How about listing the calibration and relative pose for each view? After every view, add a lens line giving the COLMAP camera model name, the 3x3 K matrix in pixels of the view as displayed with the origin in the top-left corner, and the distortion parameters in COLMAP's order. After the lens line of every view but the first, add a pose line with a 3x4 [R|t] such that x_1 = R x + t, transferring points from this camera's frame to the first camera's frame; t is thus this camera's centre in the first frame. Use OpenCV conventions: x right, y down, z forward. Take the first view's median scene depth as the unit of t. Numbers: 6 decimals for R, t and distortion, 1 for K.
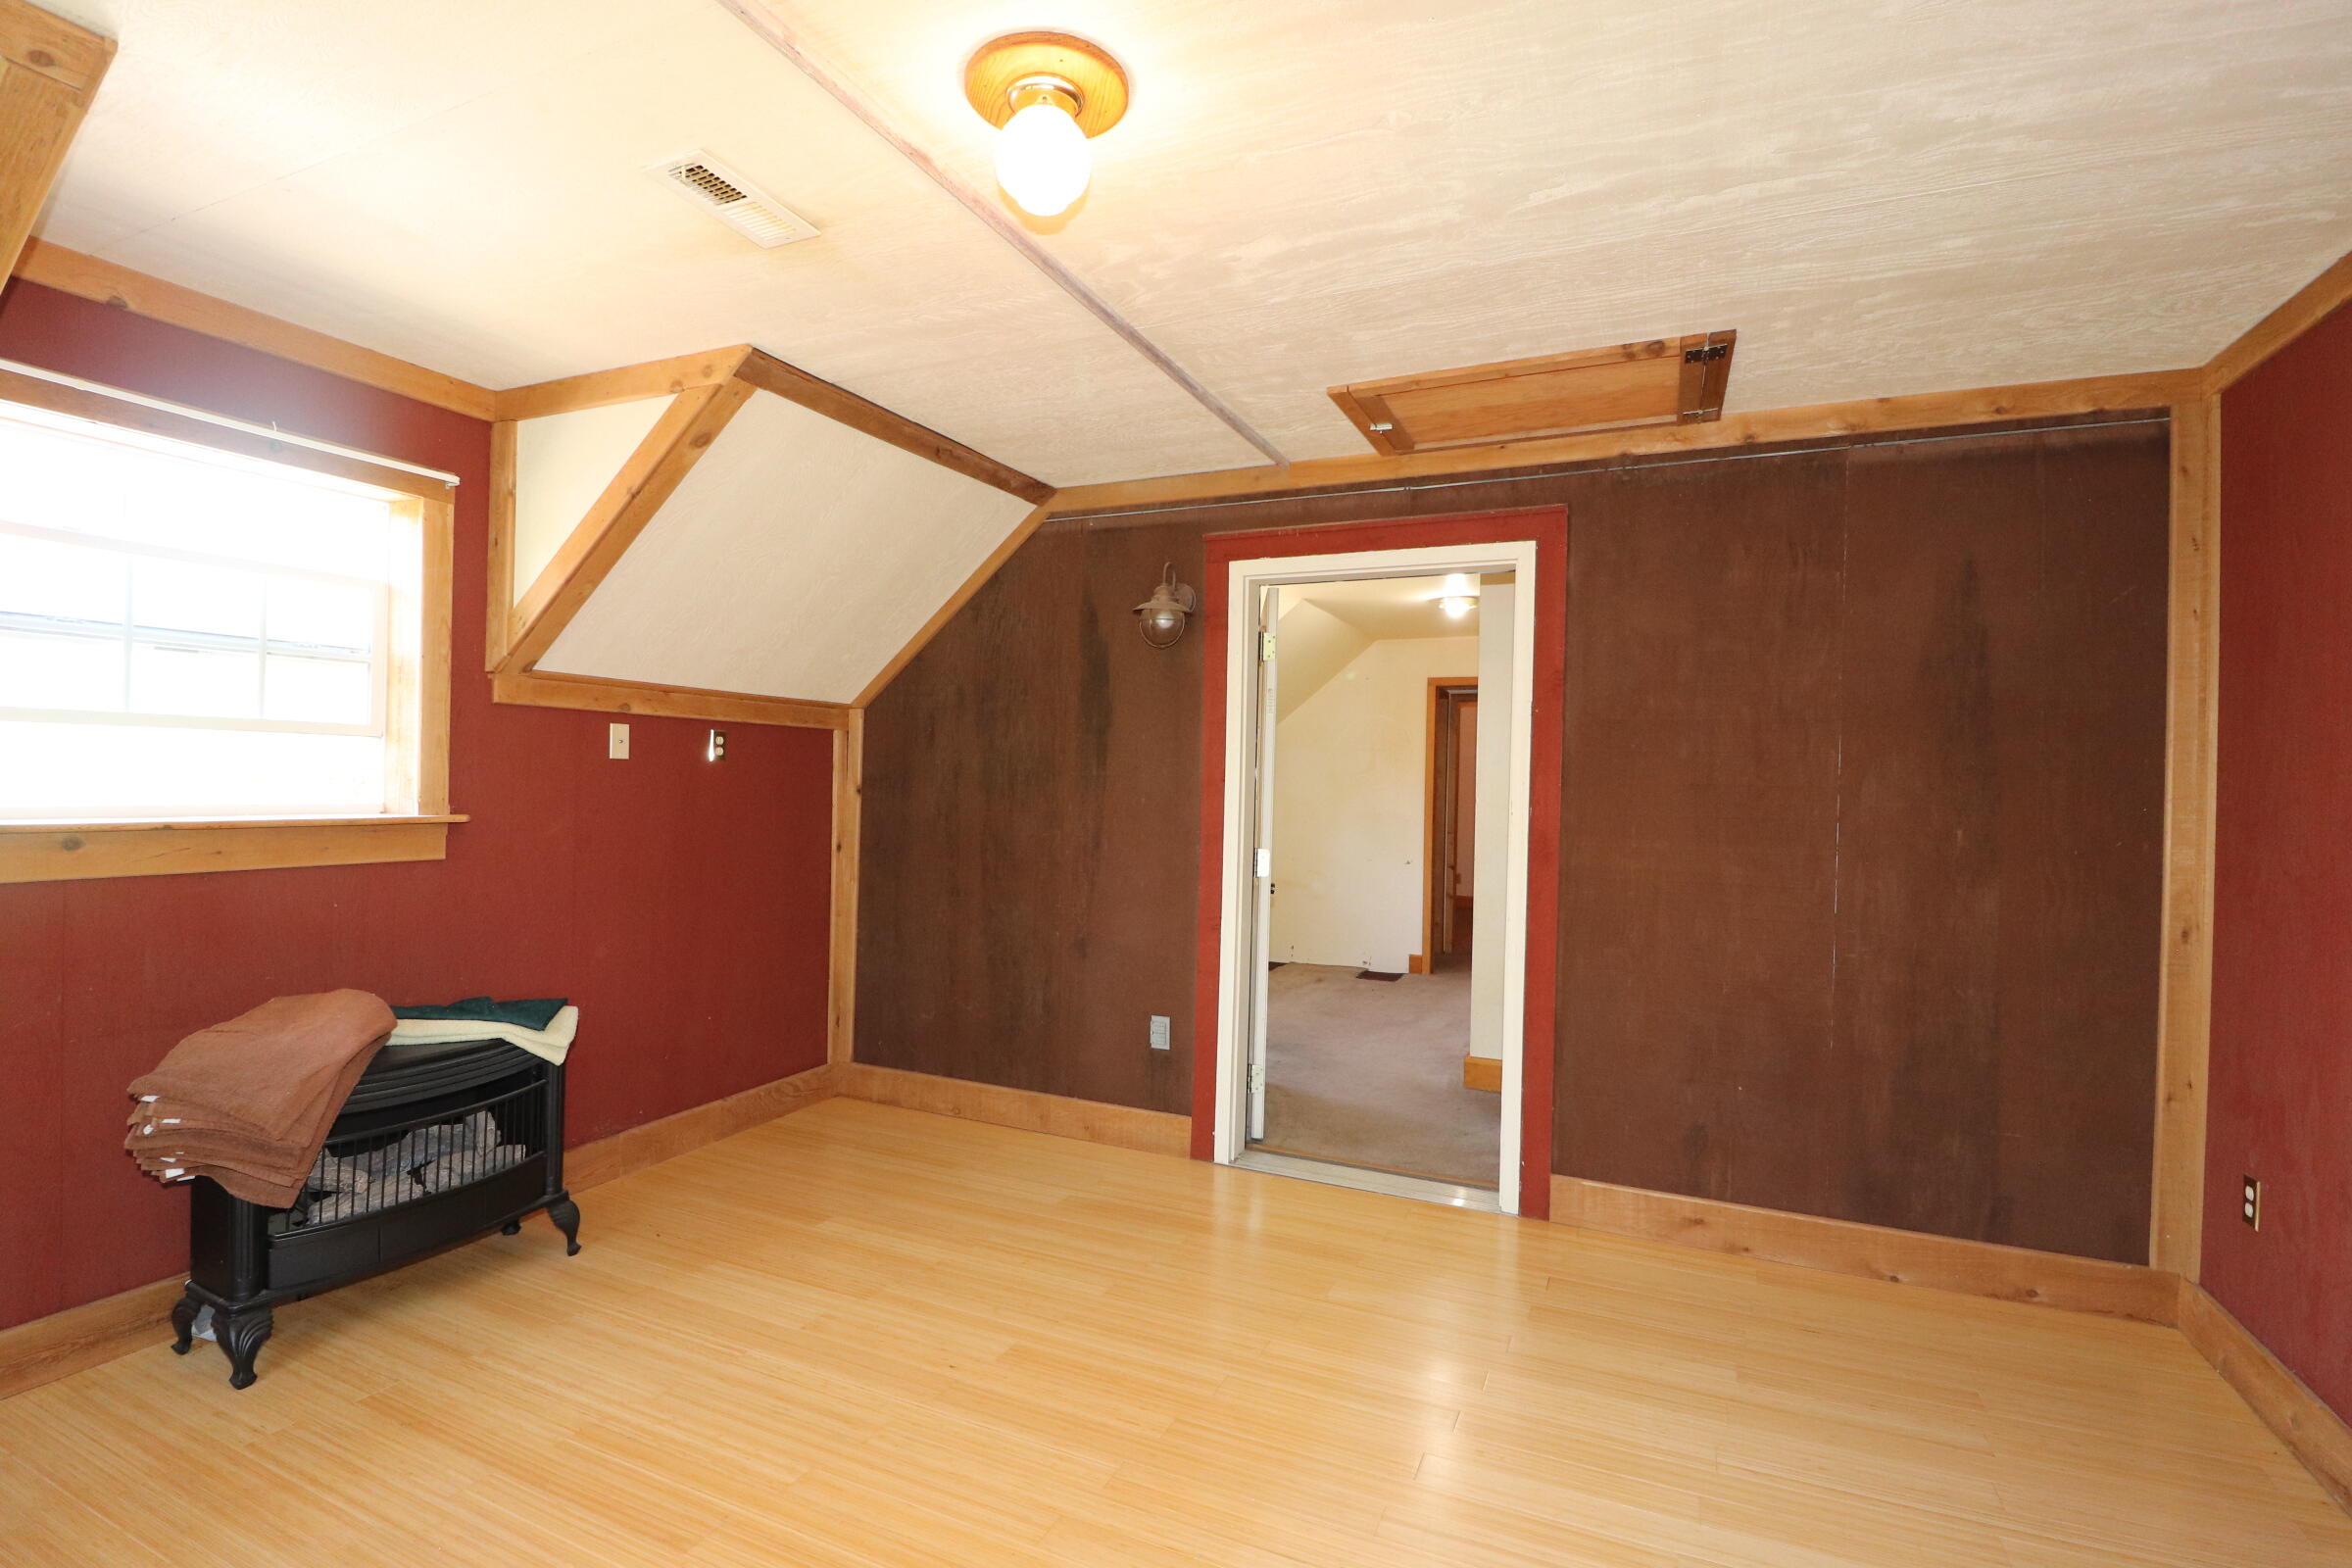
lens RADIAL K [[1091.1, 0, 1175.3], [0, 1091.1, 789.9], [0, 0, 1]] dist [-0.006759, -0.009629]
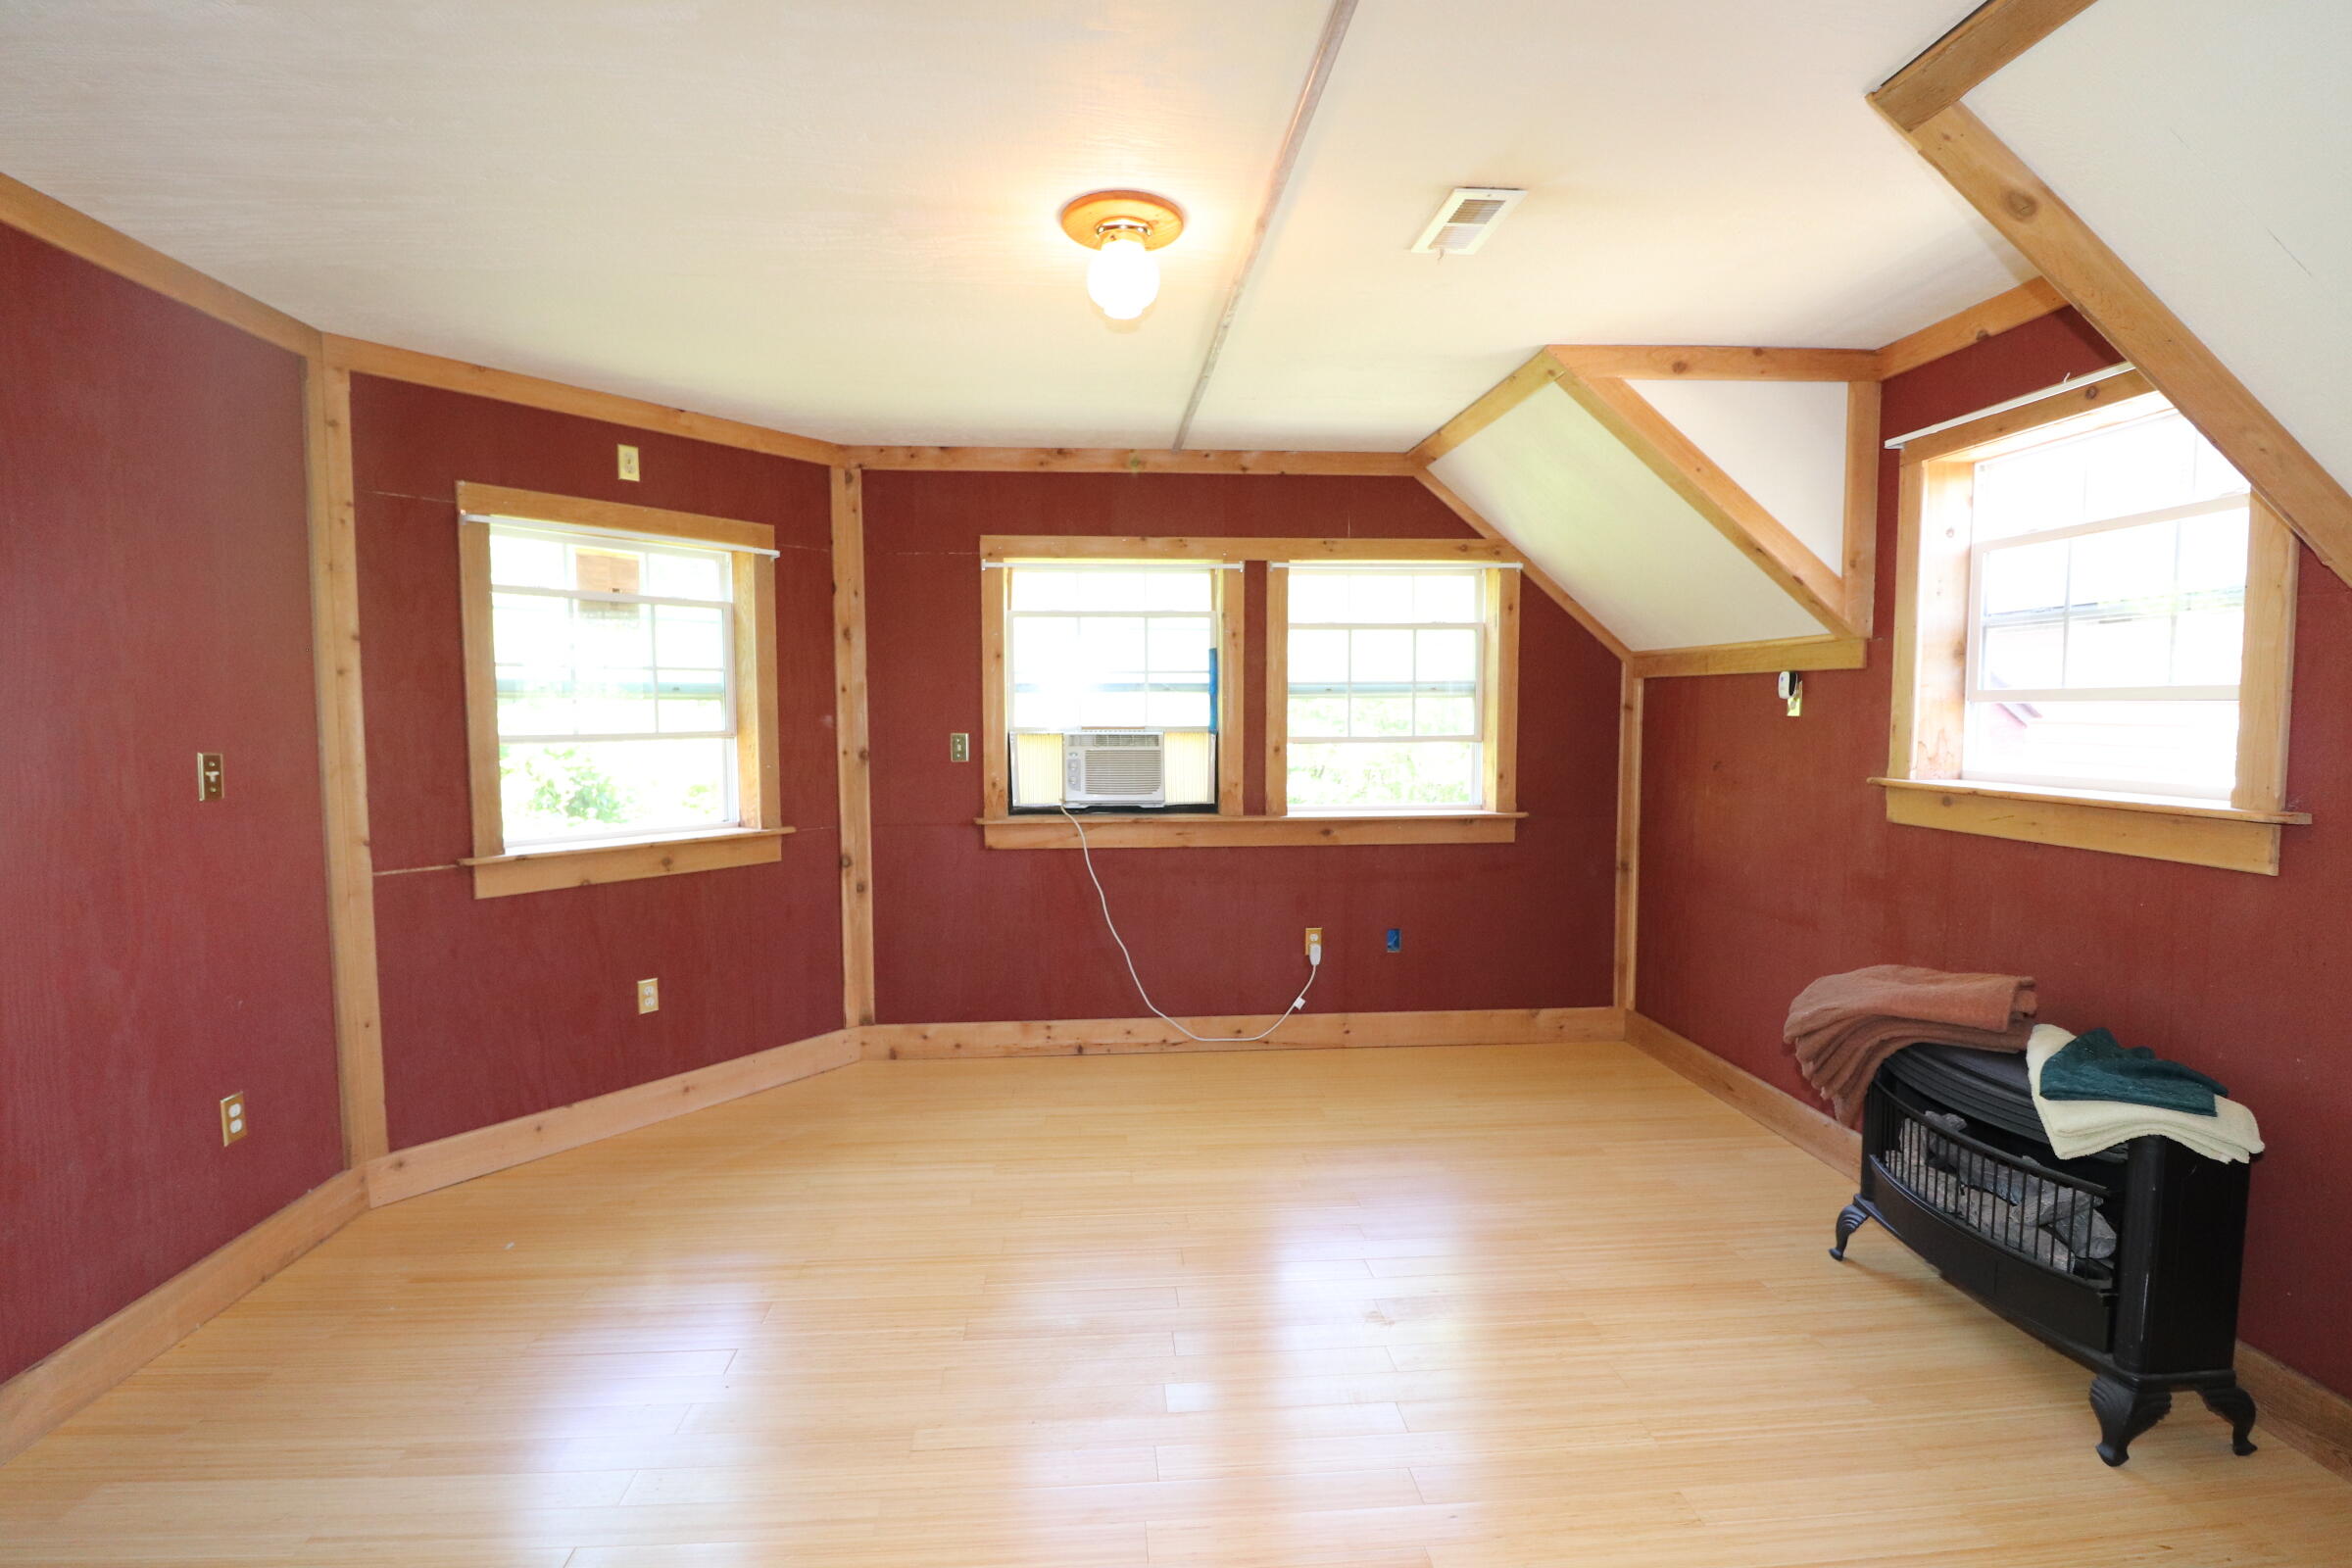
lens RADIAL K [[1091.1, 0, 1171.4], [0, 1091.1, 786.3], [0, 0, 1]] dist [-0.006759, -0.009629]
pose [[-0.875470, 0.031902, -0.482218, 0.320532], [0.001986, 0.998048, 0.062421, -0.043360], [0.483268, 0.053690, -0.873824, 1.503419]]
